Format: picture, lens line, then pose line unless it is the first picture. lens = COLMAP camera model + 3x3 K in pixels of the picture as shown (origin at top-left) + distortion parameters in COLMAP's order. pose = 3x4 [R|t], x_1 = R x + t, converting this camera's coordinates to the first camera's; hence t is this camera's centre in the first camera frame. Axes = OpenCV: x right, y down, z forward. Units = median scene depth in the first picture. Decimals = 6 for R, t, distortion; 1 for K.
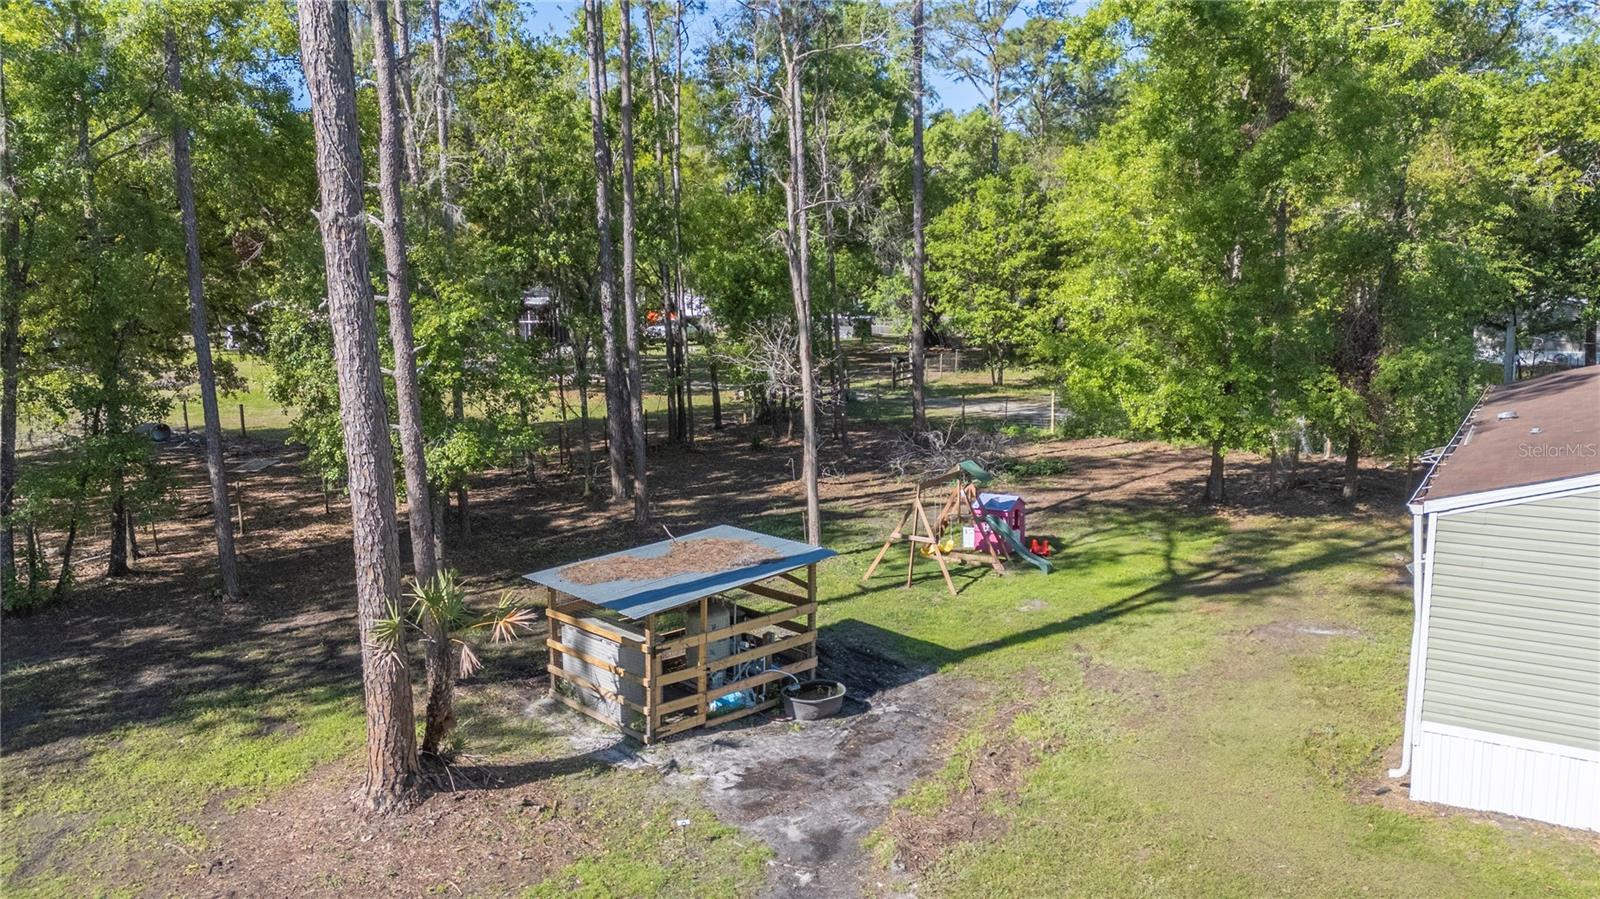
lens RADIAL K [[1168.4, 0, 795.2], [0, 1168.4, 449.0], [0, 0, 1]] dist [0.074416, -0.063614]
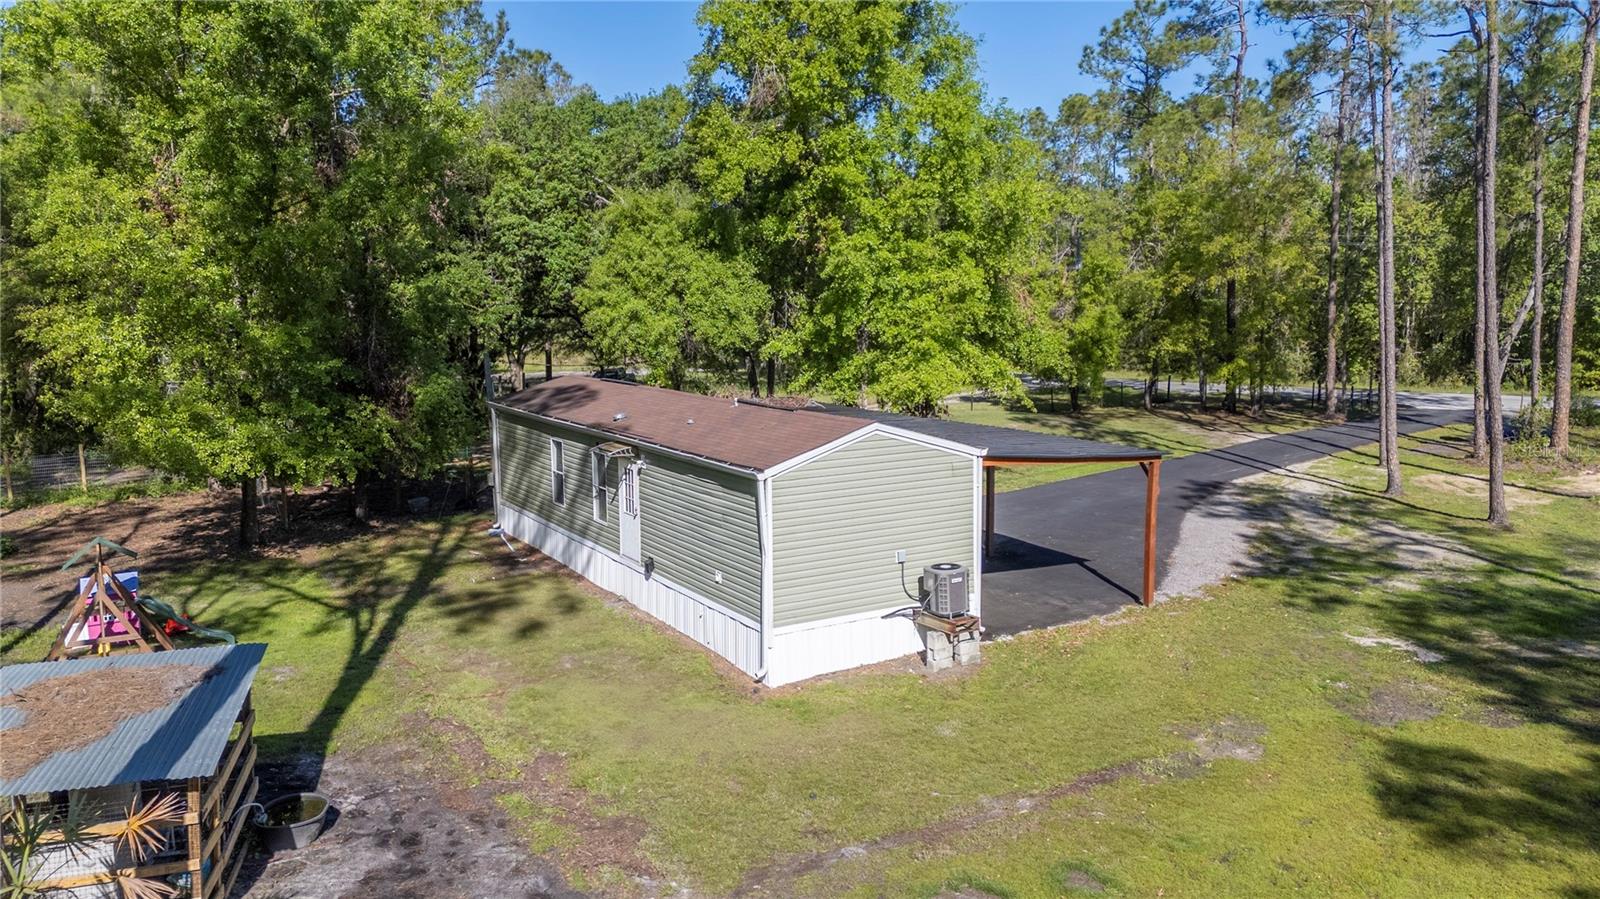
lens RADIAL K [[1168.4, 0, 802.5], [0, 1168.4, 453.7], [0, 0, 1]] dist [0.074416, -0.063614]
pose [[0.456151, -0.120811, 0.881664, -0.559834], [0.145304, 0.987557, 0.060145, -0.042987], [-0.877959, 0.100674, 0.468030, 0.281962]]
